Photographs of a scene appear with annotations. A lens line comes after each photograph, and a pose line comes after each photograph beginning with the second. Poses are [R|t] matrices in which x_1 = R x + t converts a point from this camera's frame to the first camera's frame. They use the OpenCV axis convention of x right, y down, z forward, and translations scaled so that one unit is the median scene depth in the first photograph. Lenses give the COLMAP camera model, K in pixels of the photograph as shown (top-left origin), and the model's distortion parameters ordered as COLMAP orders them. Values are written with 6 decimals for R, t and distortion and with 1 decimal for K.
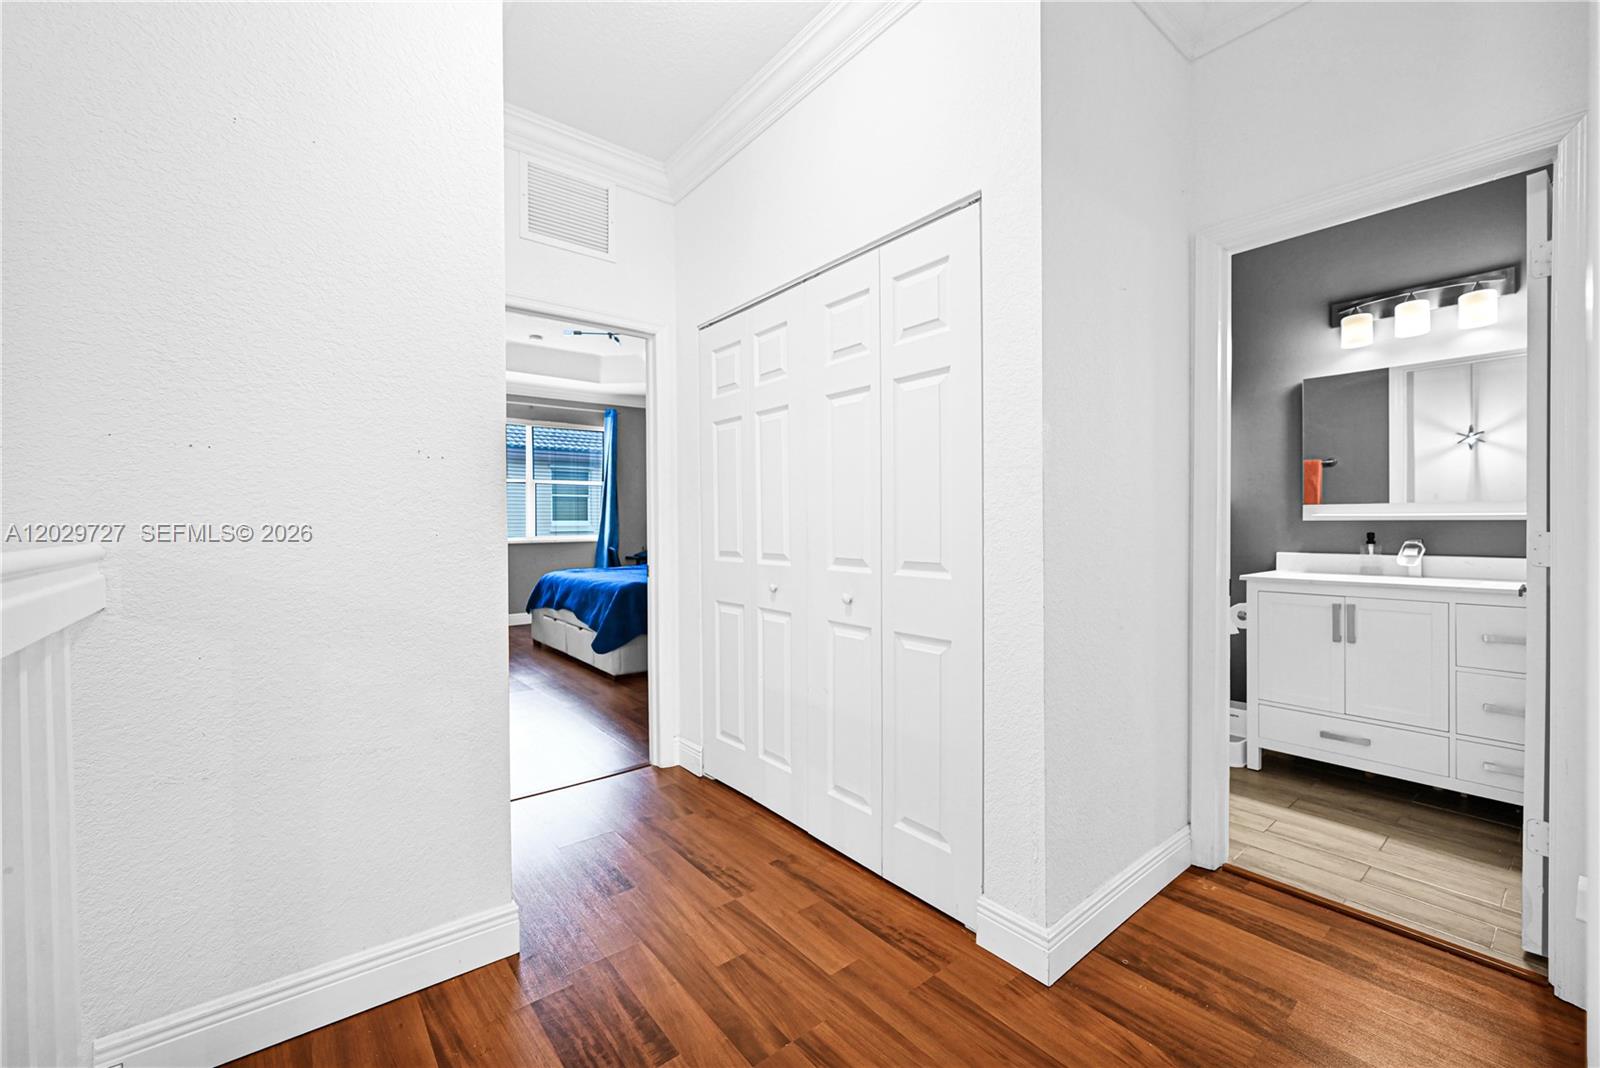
lens RADIAL K [[647.2, 0, 800.8], [0, 647.2, 531.5], [0, 0, 1]] dist [-0.001228, -0.000035]
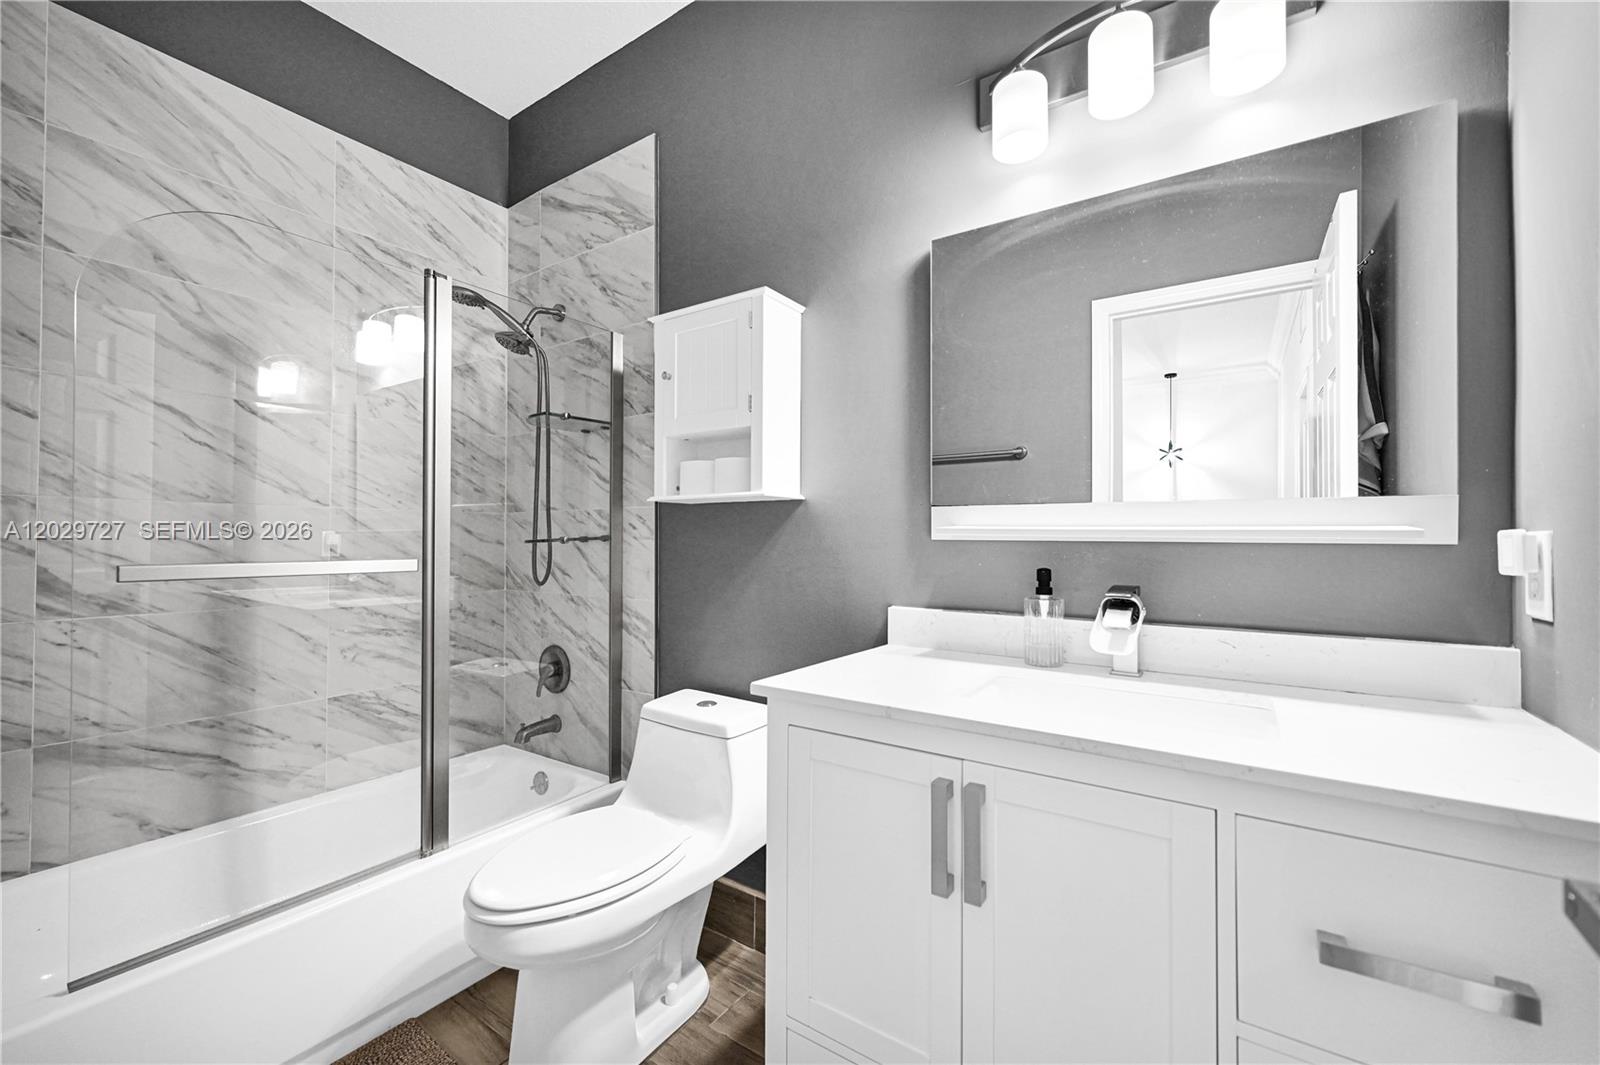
lens RADIAL K [[639.5, 0, 805.4], [0, 639.5, 533.9], [0, 0, 1]] dist [-0.006499, -0.000319]
pose [[0.955197, 0.016483, 0.295513, 0.597002], [-0.009966, 0.999673, -0.023547, -0.009990], [-0.295804, 0.019547, 0.955049, 0.631595]]
